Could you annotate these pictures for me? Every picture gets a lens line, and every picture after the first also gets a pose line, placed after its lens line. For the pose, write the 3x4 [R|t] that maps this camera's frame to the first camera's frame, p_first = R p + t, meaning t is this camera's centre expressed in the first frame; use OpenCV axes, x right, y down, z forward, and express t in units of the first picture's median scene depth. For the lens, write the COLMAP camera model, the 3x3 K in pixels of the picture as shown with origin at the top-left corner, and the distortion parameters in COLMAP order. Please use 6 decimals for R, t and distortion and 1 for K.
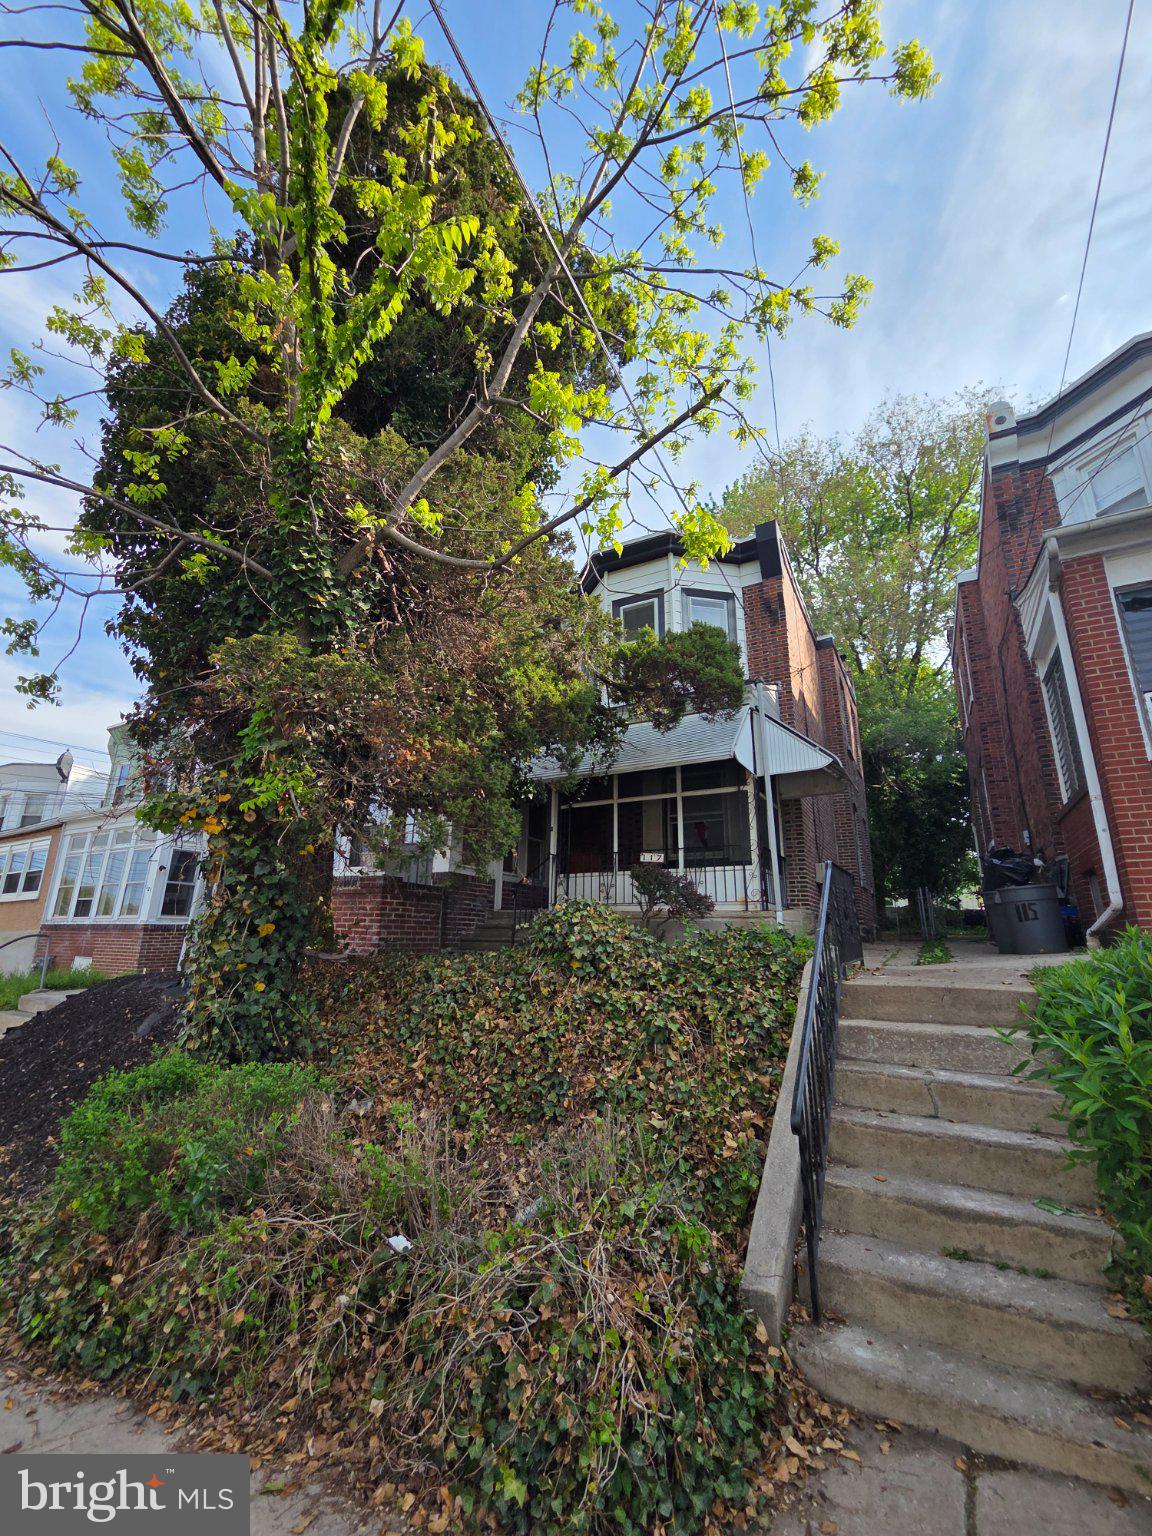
lens RADIAL K [[622.9, 0, 571.0], [0, 622.9, 766.3], [0, 0, 1]] dist [-0.017800, 0.002805]
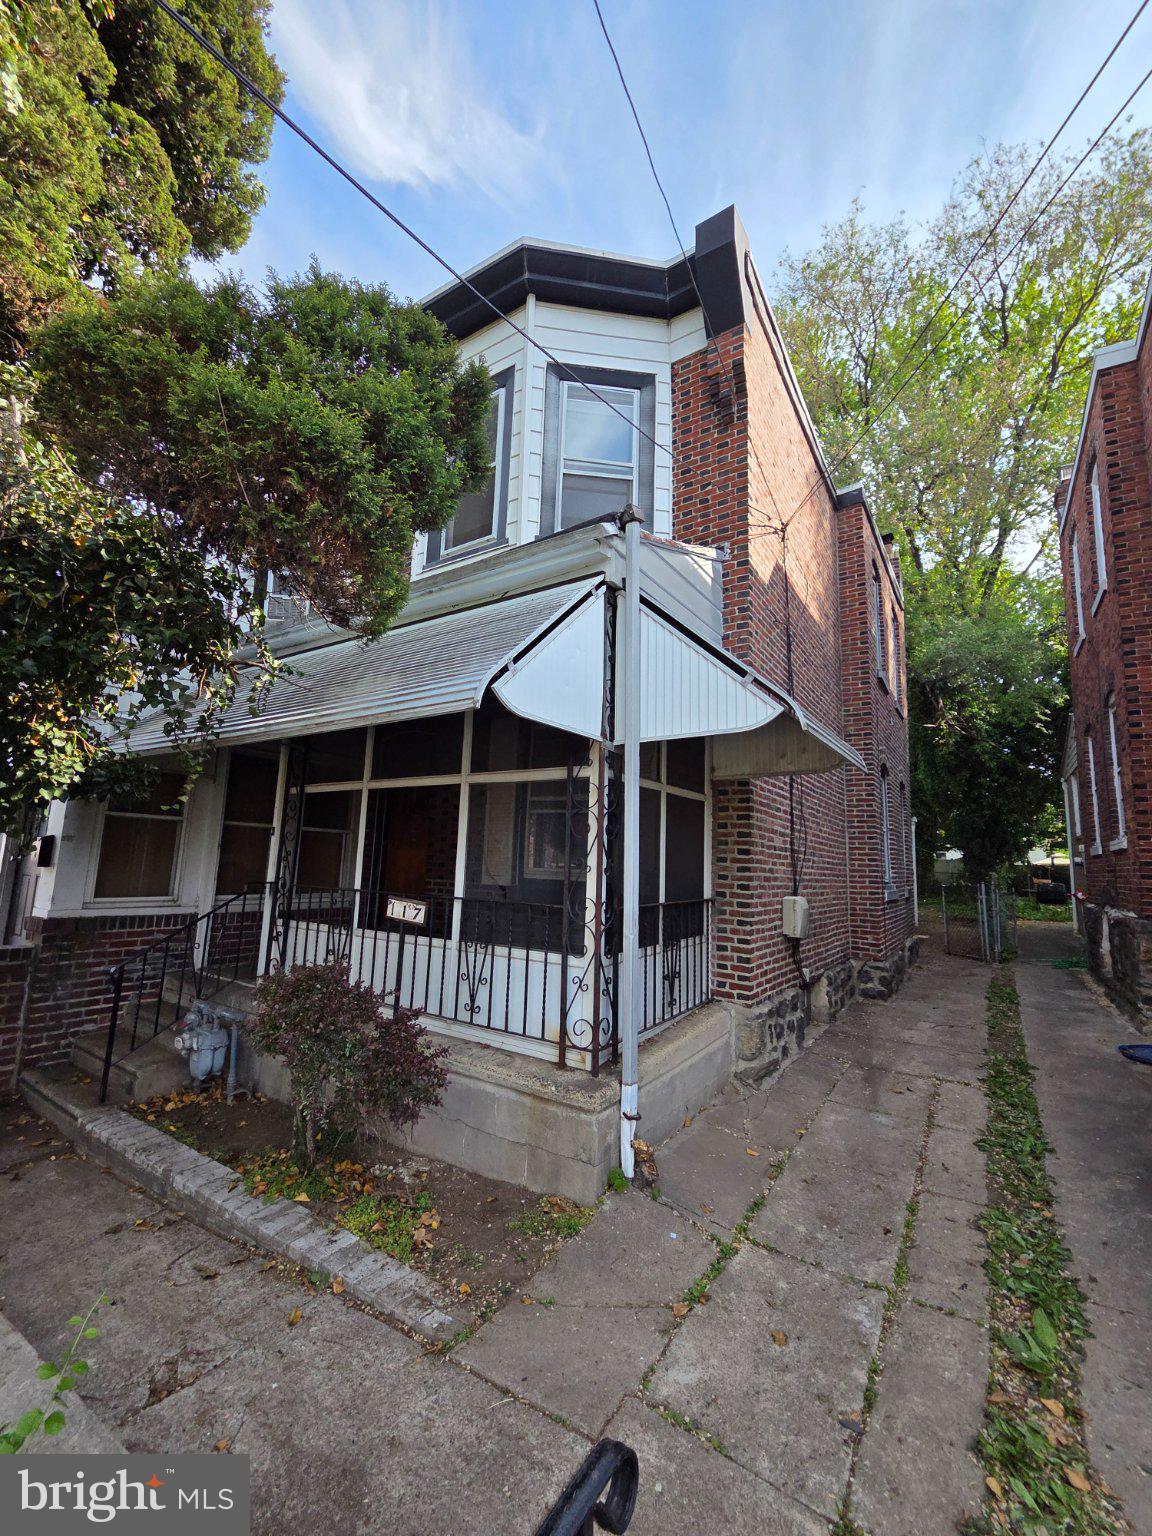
lens RADIAL K [[622.9, 0, 571.0], [0, 622.9, 766.3], [0, 0, 1]] dist [-0.017800, 0.002805]
pose [[0.997186, 0.007080, -0.074635, 0.236309], [0.001751, 0.993059, 0.117601, -0.014899], [0.074949, -0.117400, 0.990252, 0.449287]]
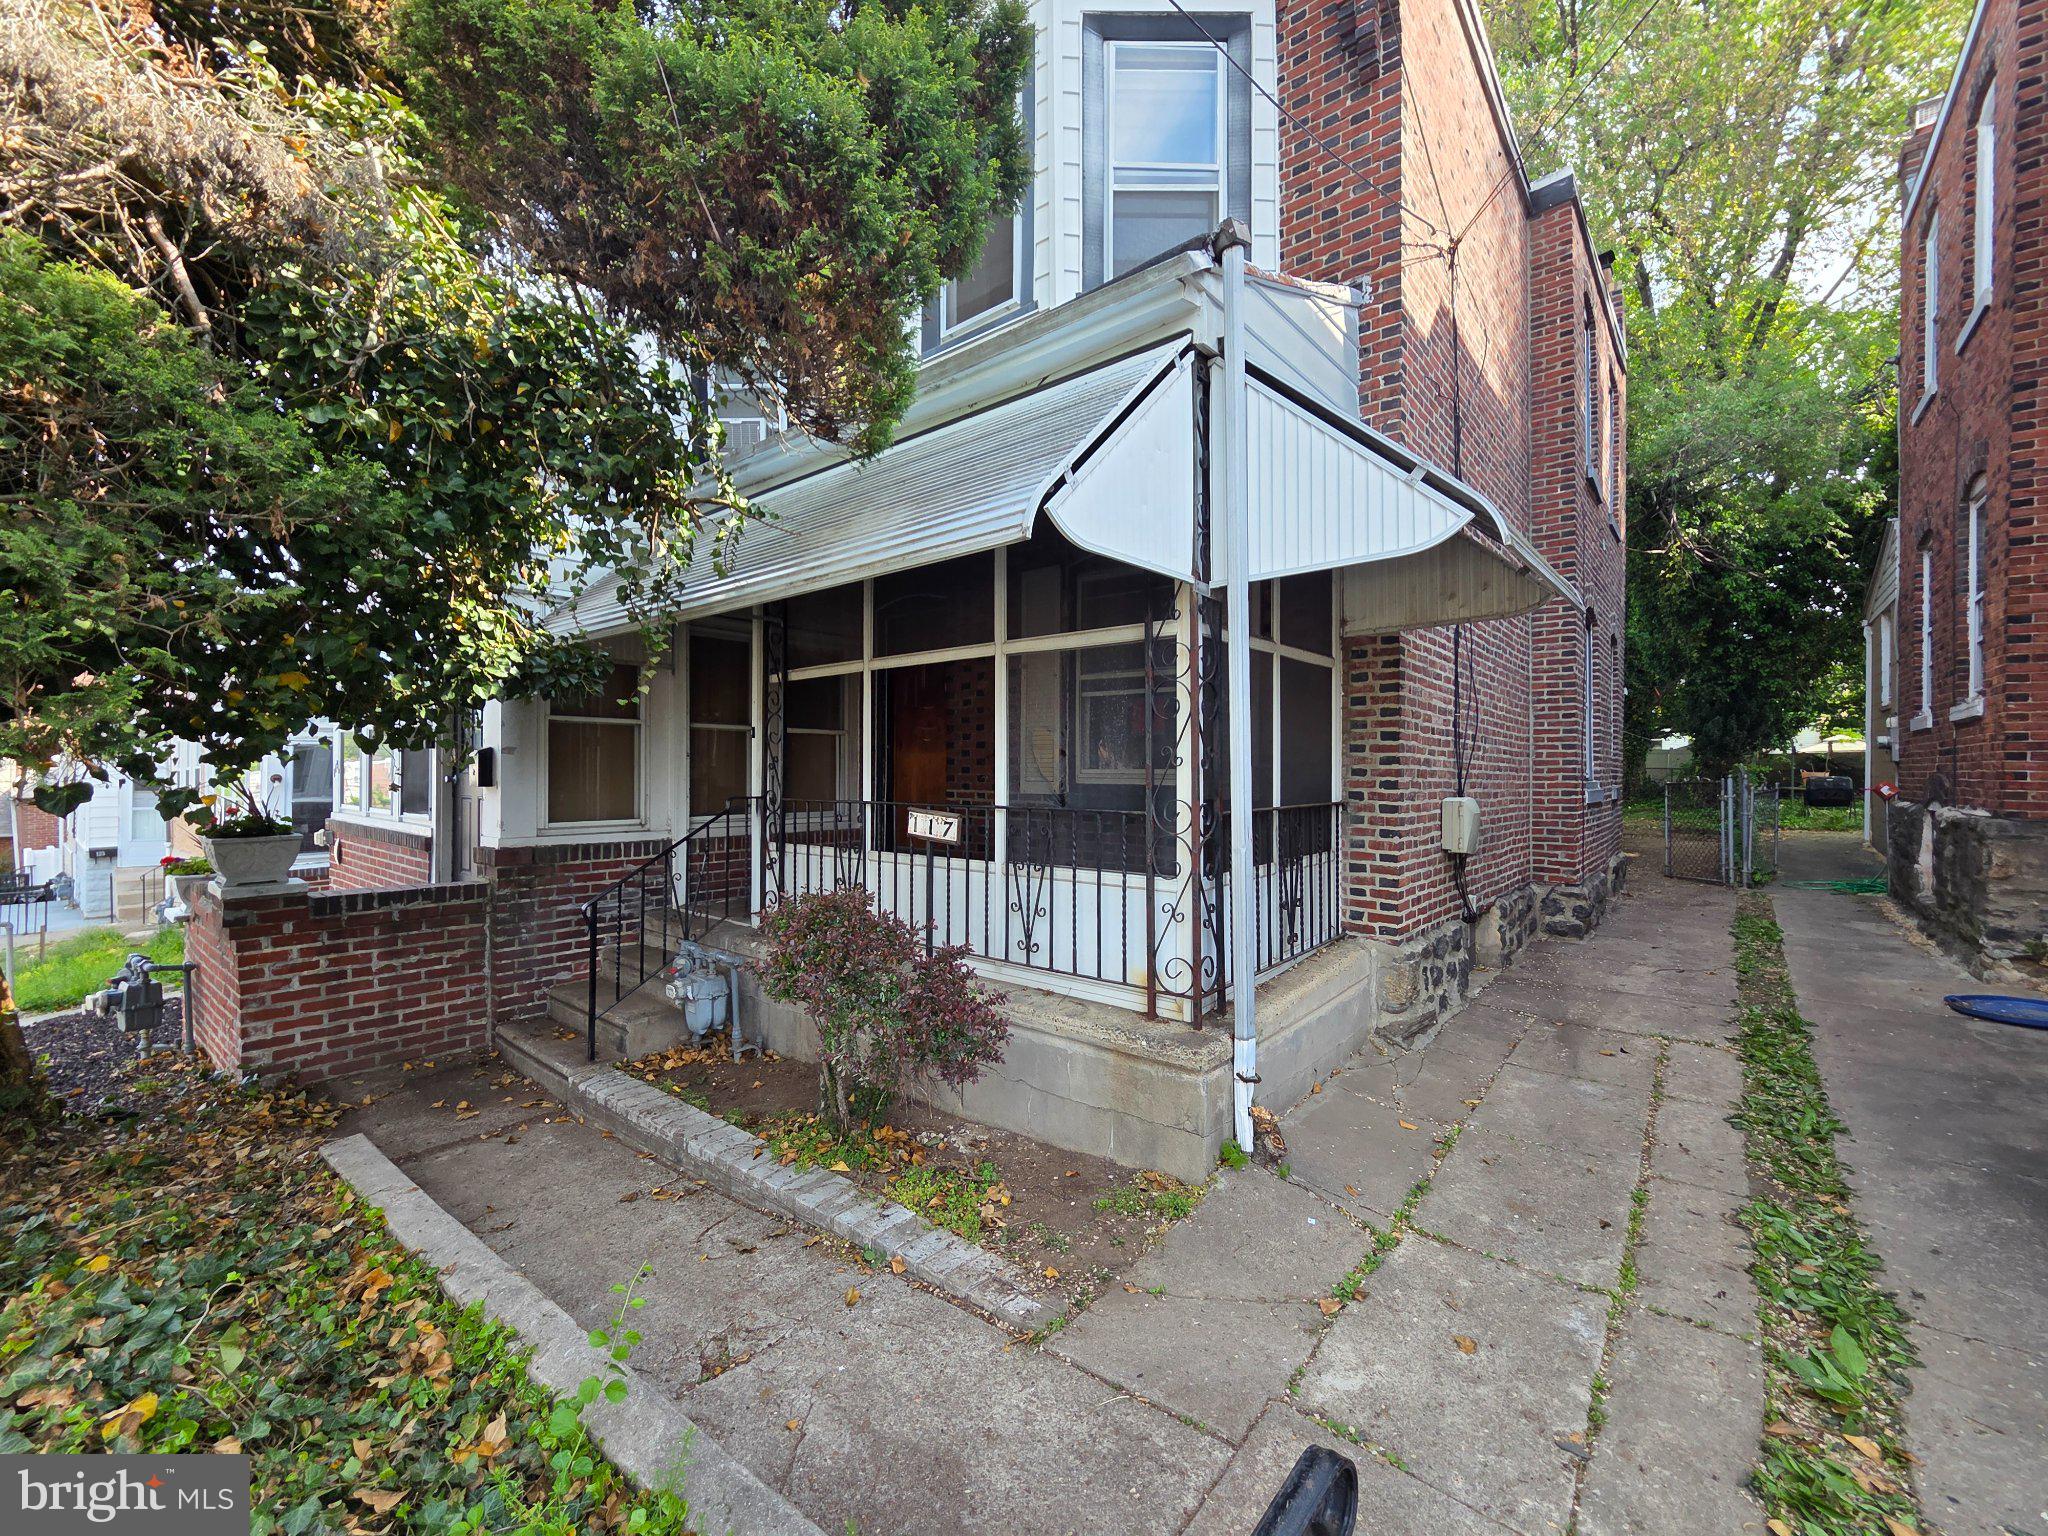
lens RADIAL K [[834.3, 0, 1024.0], [0, 834.3, 768.0], [0, 0, 1]] dist [-0.019701, 0.004765]
pose [[0.982421, -0.012603, -0.186252, 0.222356], [0.061361, 0.964082, 0.258420, -0.007056], [0.176306, -0.265306, 0.947908, 0.452606]]
